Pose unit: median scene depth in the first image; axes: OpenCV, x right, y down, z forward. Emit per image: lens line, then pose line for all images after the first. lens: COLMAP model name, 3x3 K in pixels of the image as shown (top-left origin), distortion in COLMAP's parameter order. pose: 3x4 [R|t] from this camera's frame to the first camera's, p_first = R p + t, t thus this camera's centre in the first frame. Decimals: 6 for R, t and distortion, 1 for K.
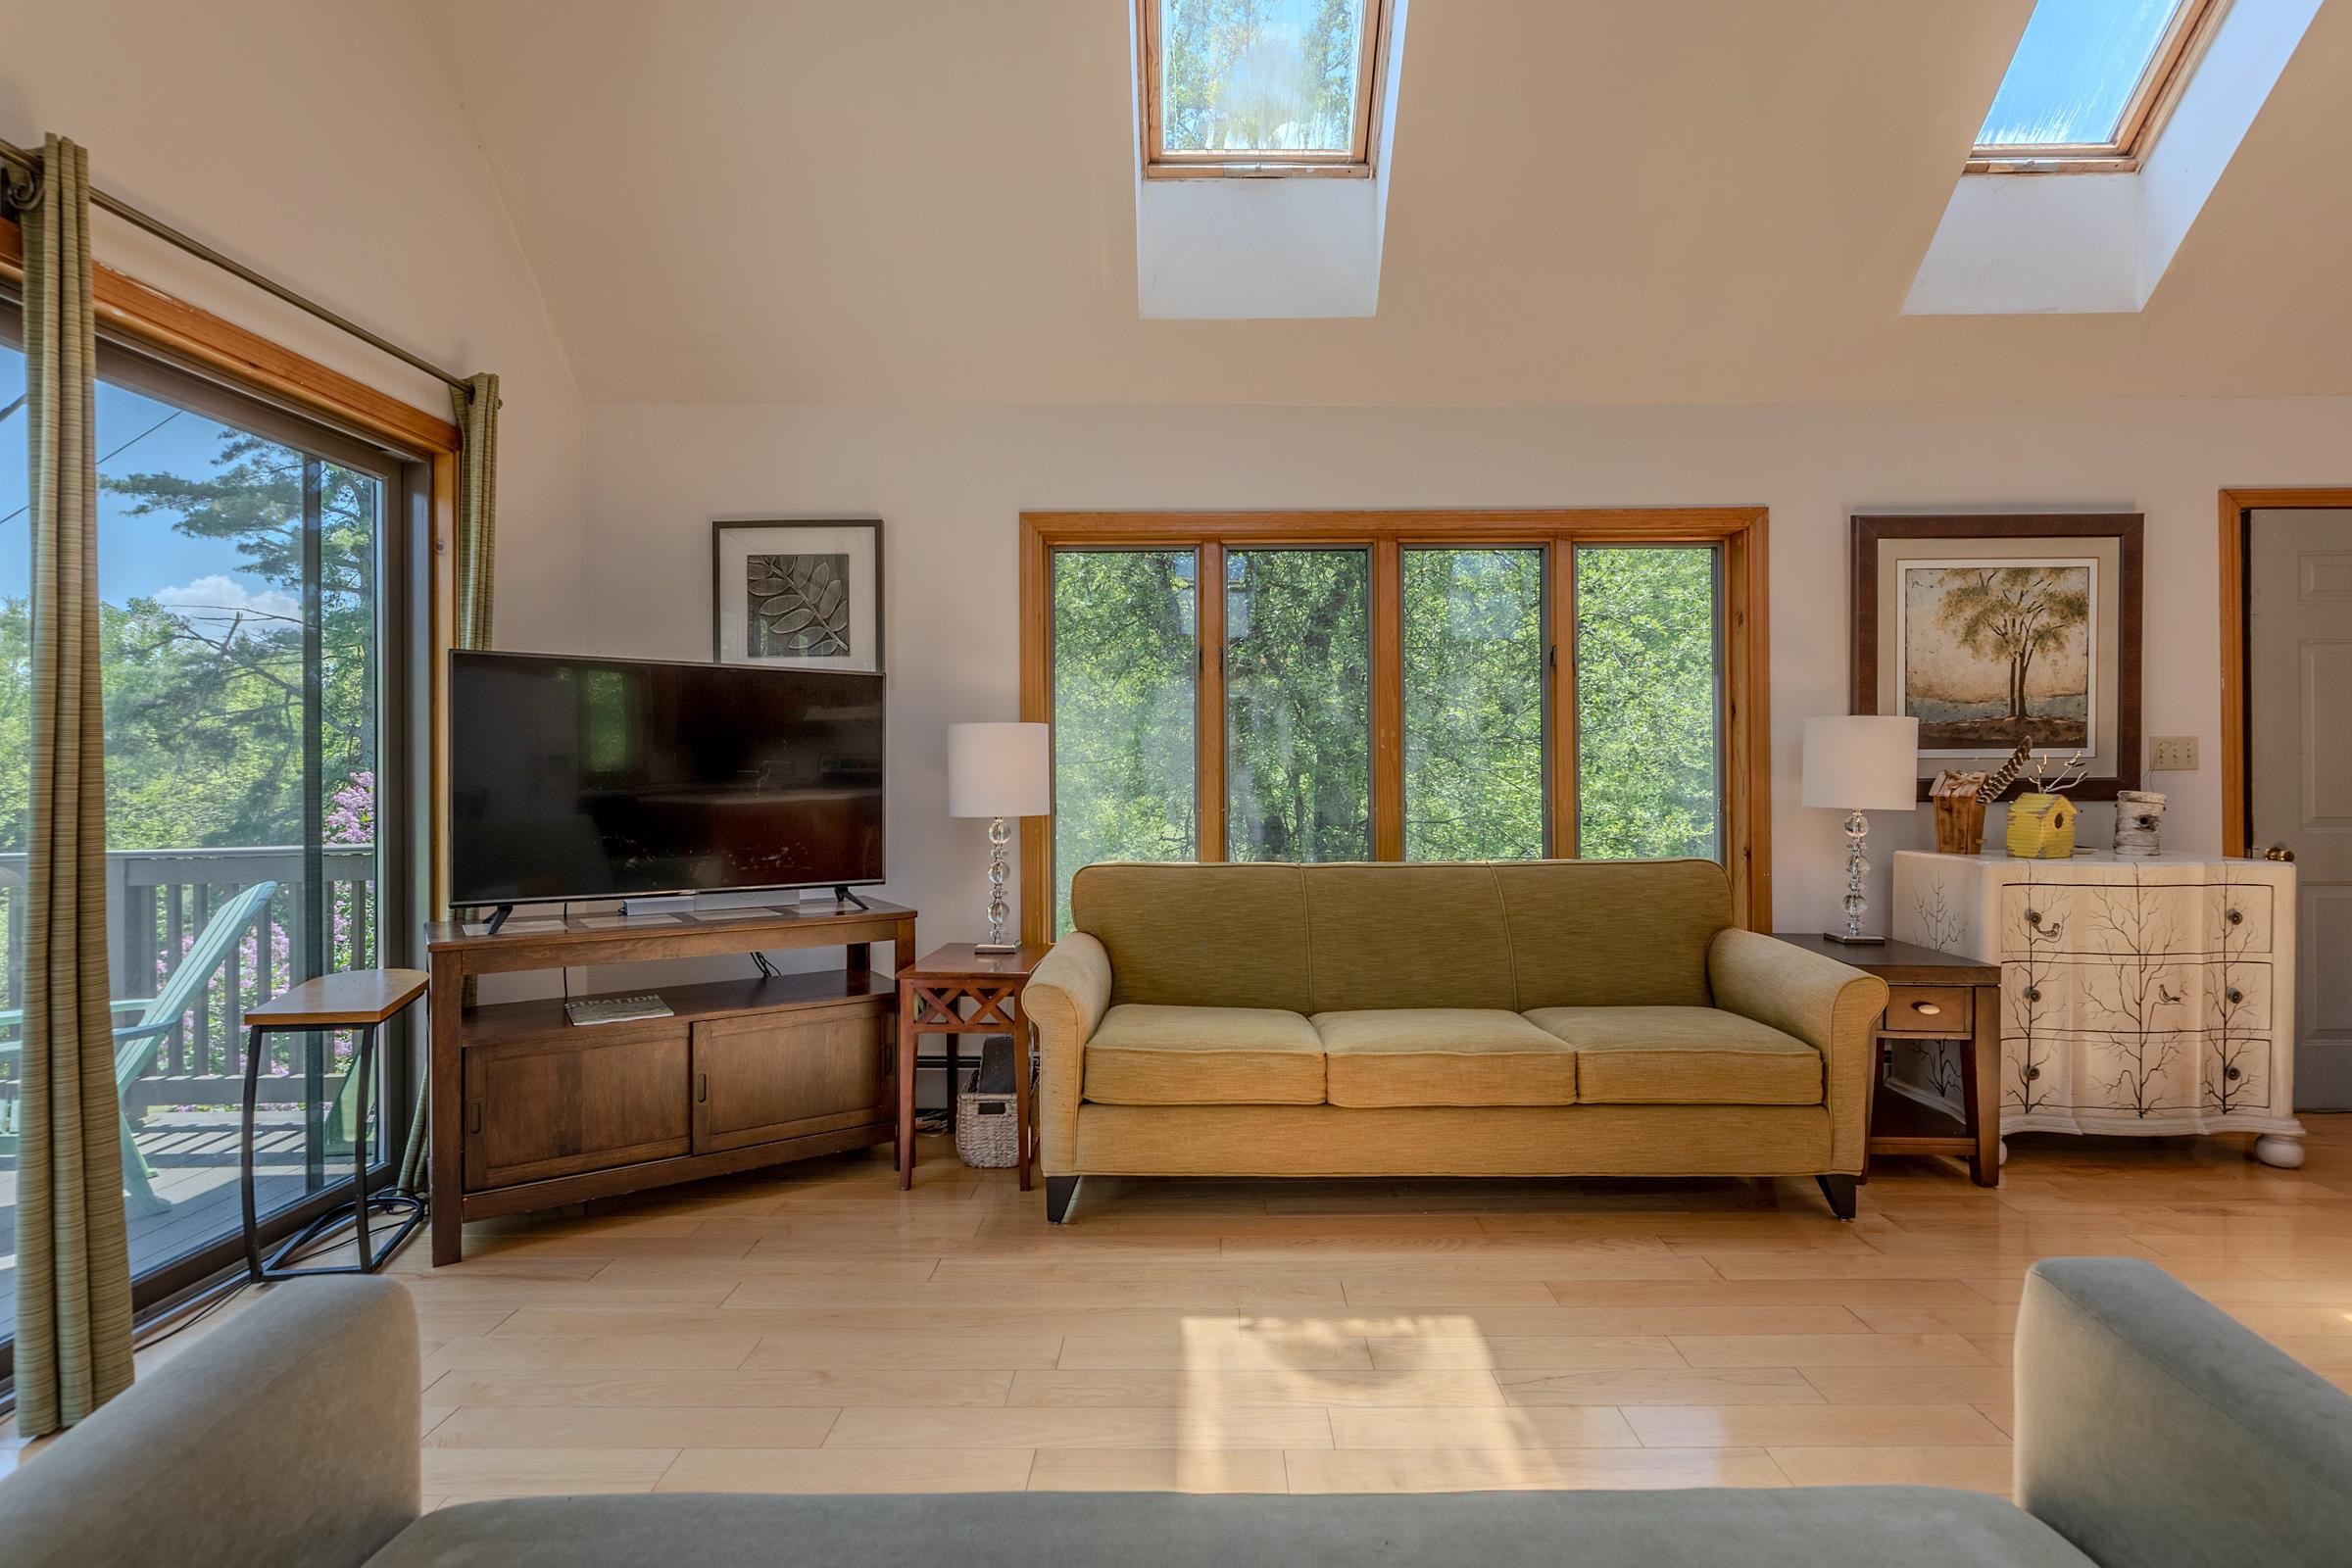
lens RADIAL K [[1133.6, 0, 1202.2], [0, 1133.6, 768.9], [0, 0, 1]] dist [0.008015, 0.000235]
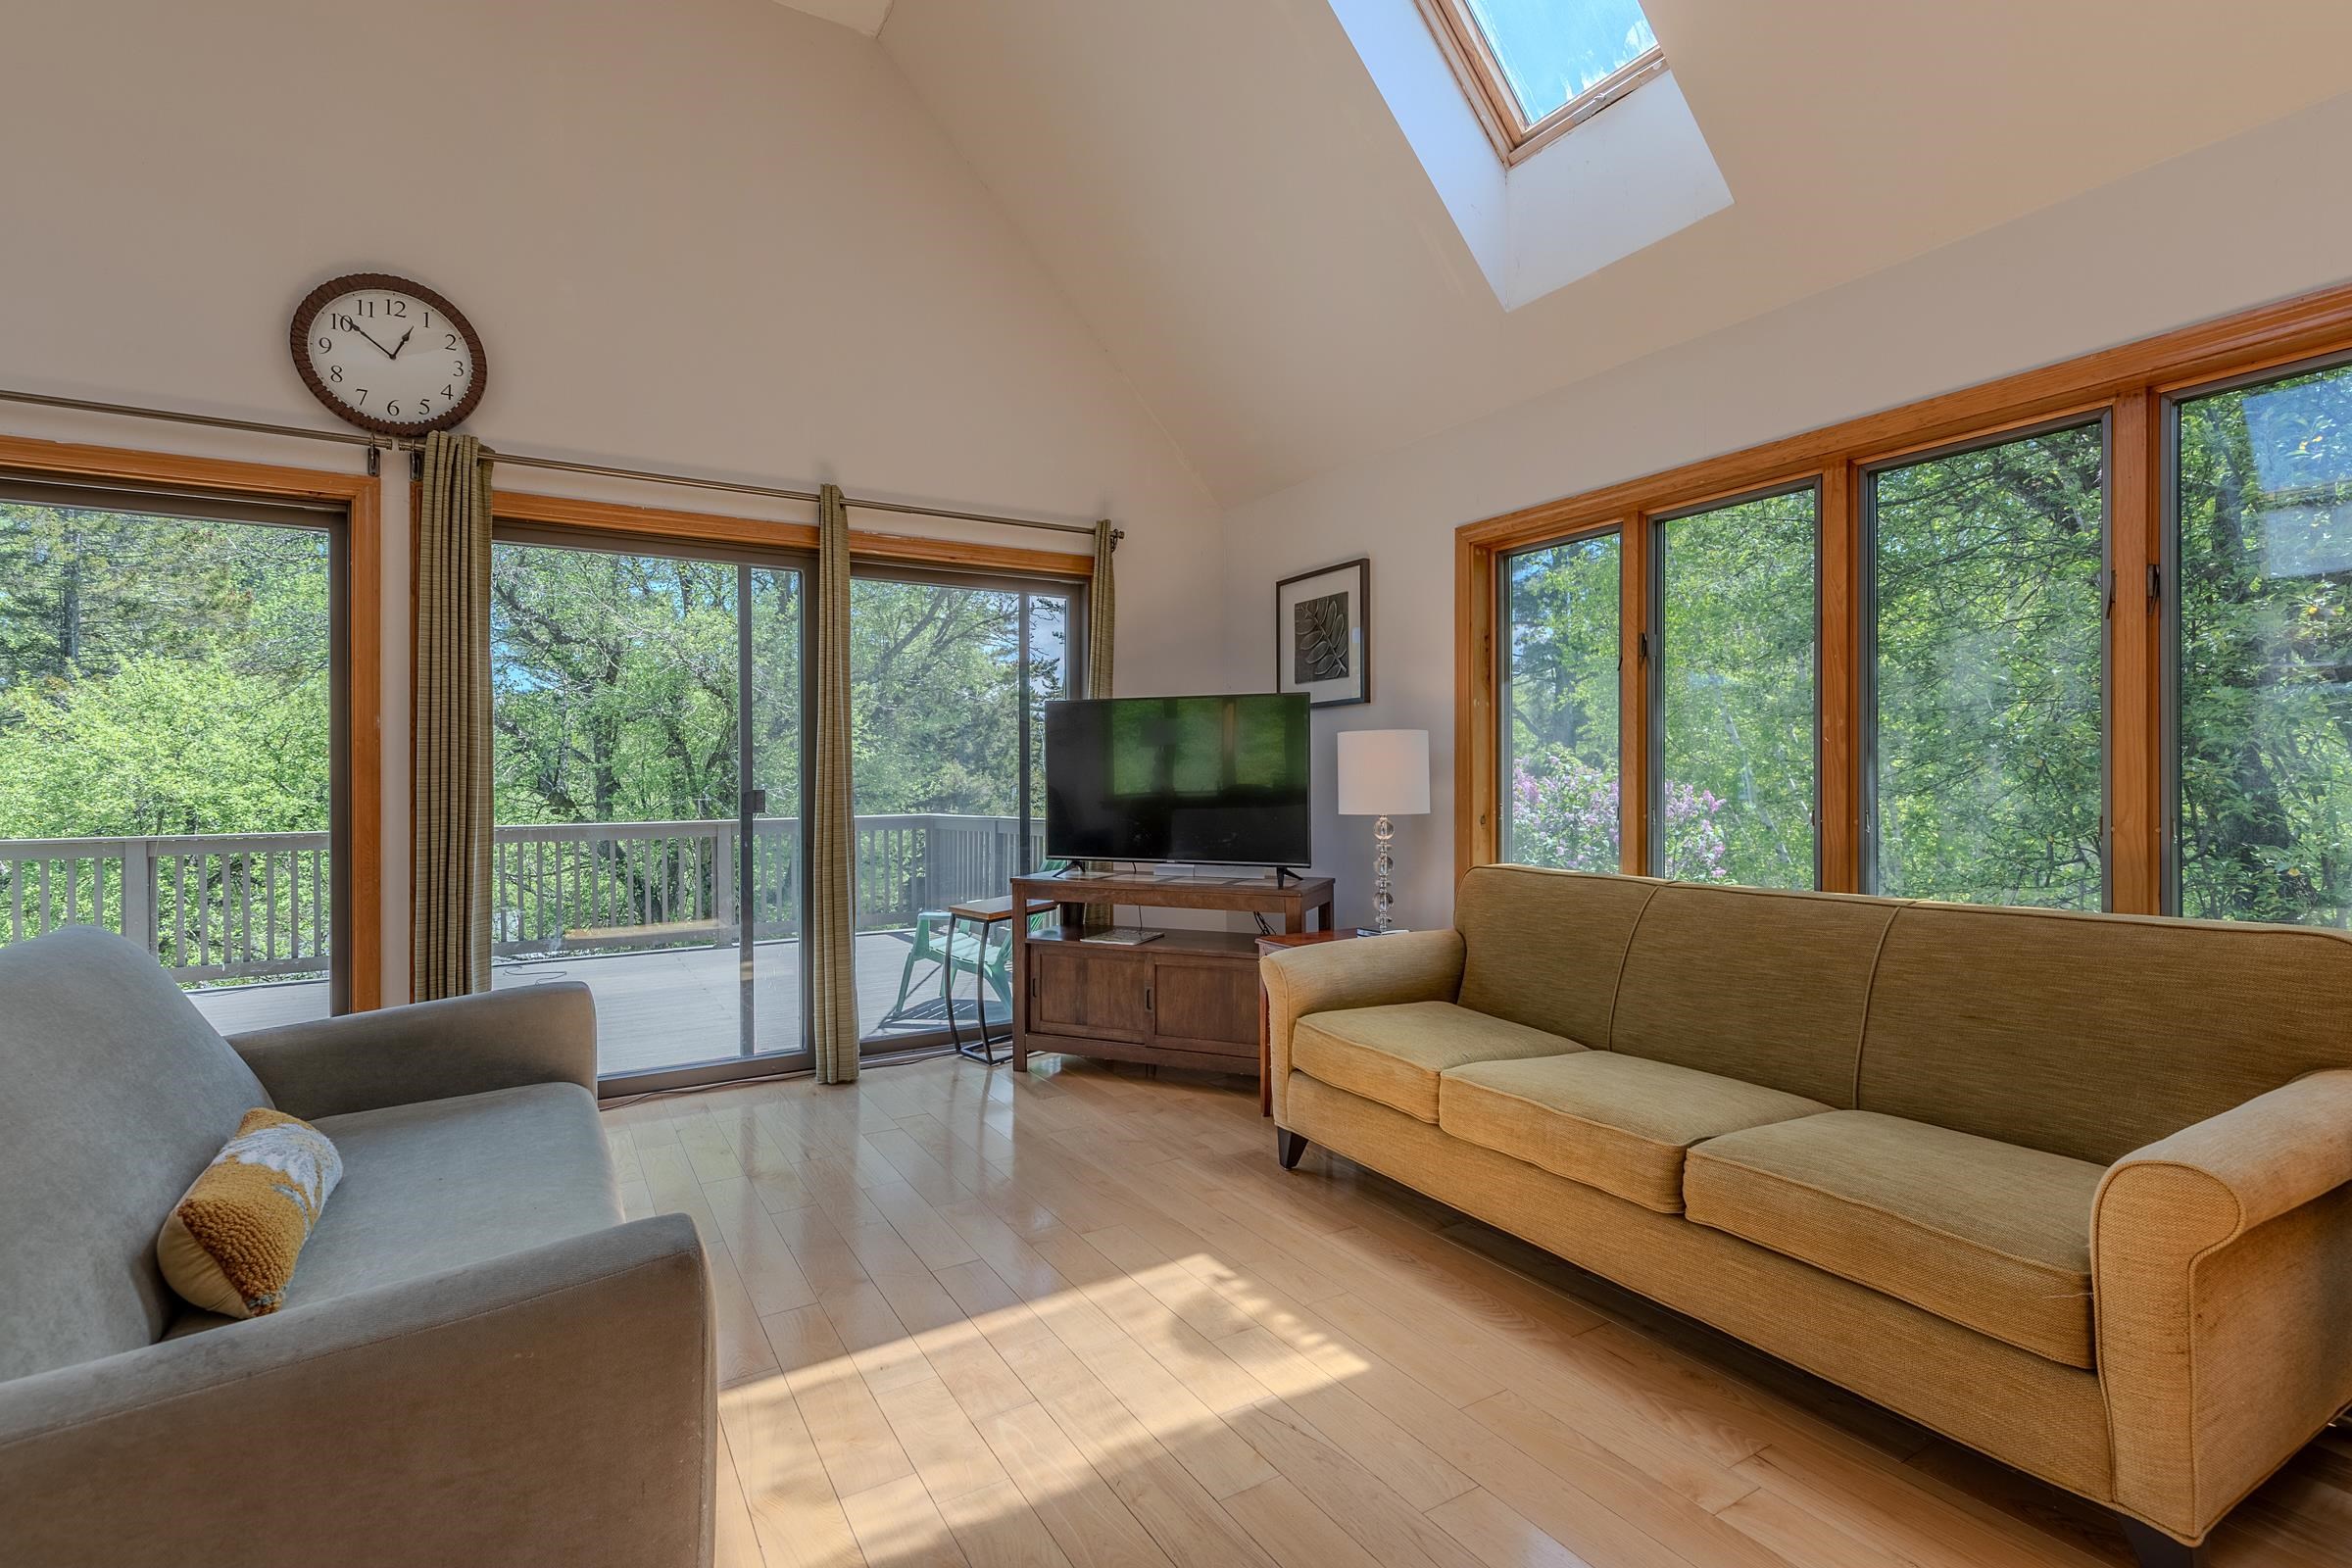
lens RADIAL K [[1077.1, 0, 1180.3], [0, 1077.1, 769.4], [0, 0, 1]] dist [0.008159, -0.000346]
pose [[0.531695, -0.005994, -0.846915, 0.695518], [0.003578, 0.999982, -0.004831, 0.002840], [0.846928, -0.000462, 0.531707, 0.315934]]
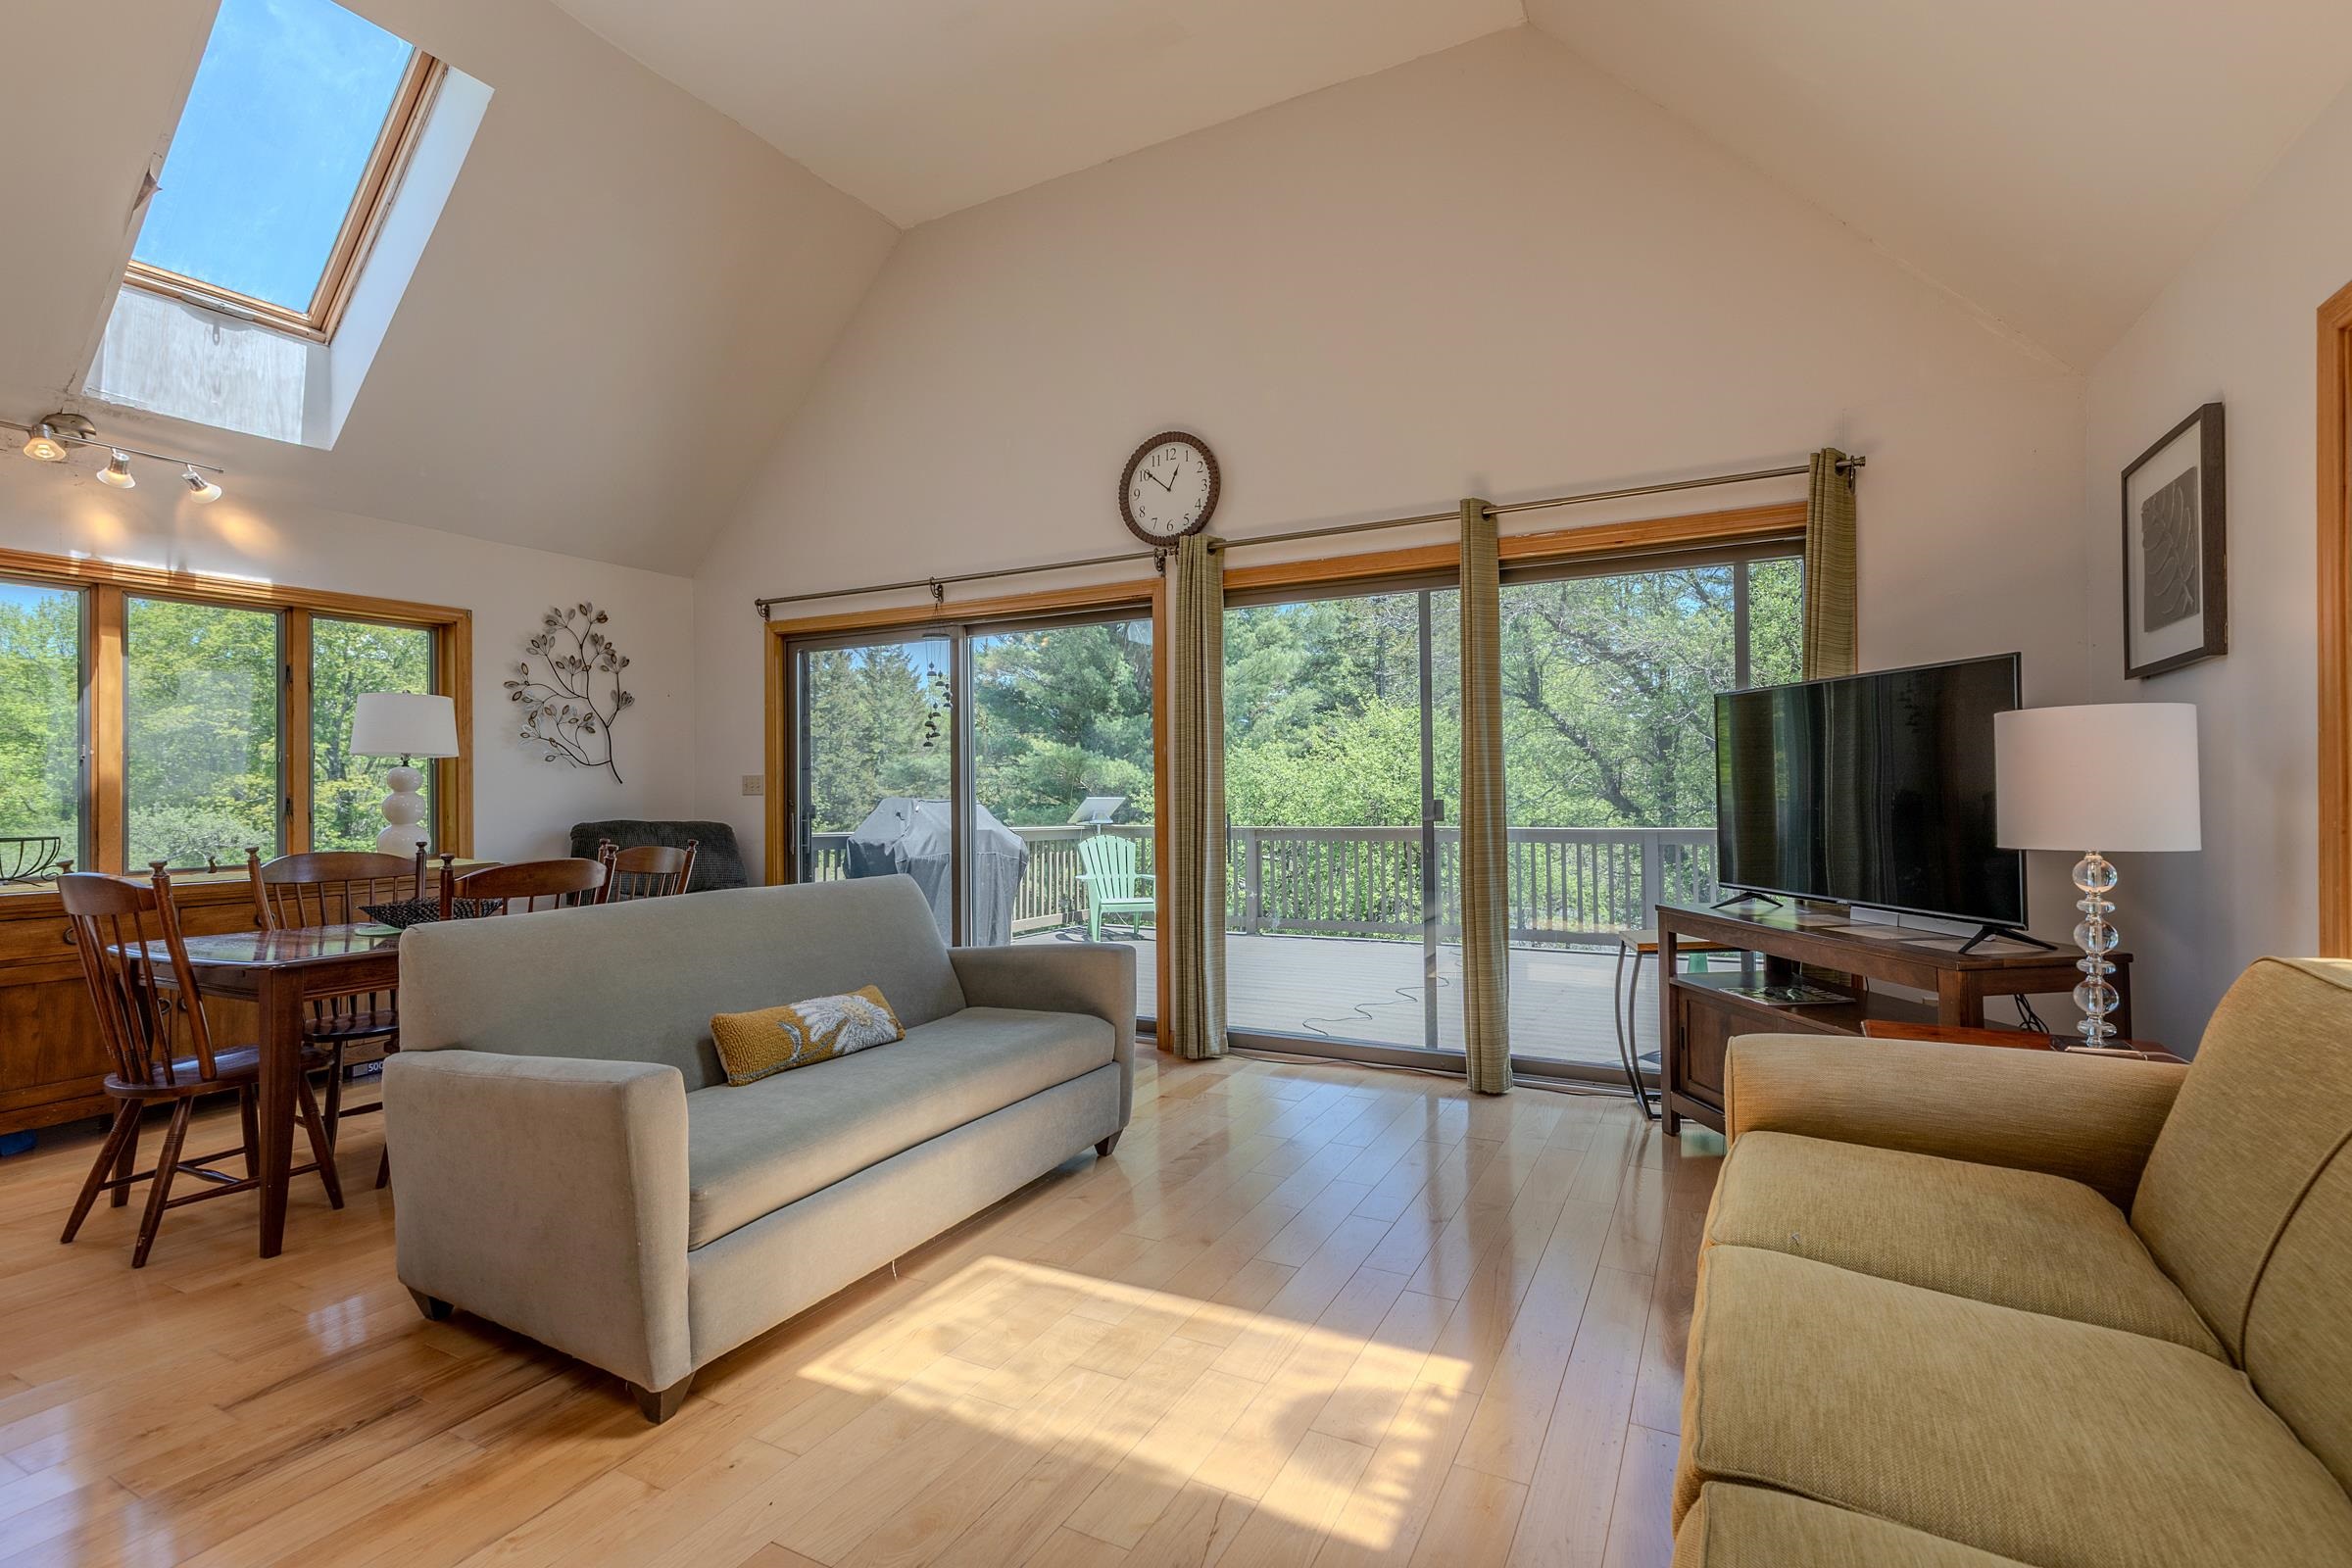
lens RADIAL K [[1077.1, 0, 1186.4], [0, 1077.1, 776.9], [0, 0, 1]] dist [0.008159, -0.000346]
pose [[-0.446482, -0.003898, -0.894784, 0.701867], [0.011020, 0.999891, -0.009855, -0.000014], [0.894725, -0.014261, -0.446390, 0.932386]]
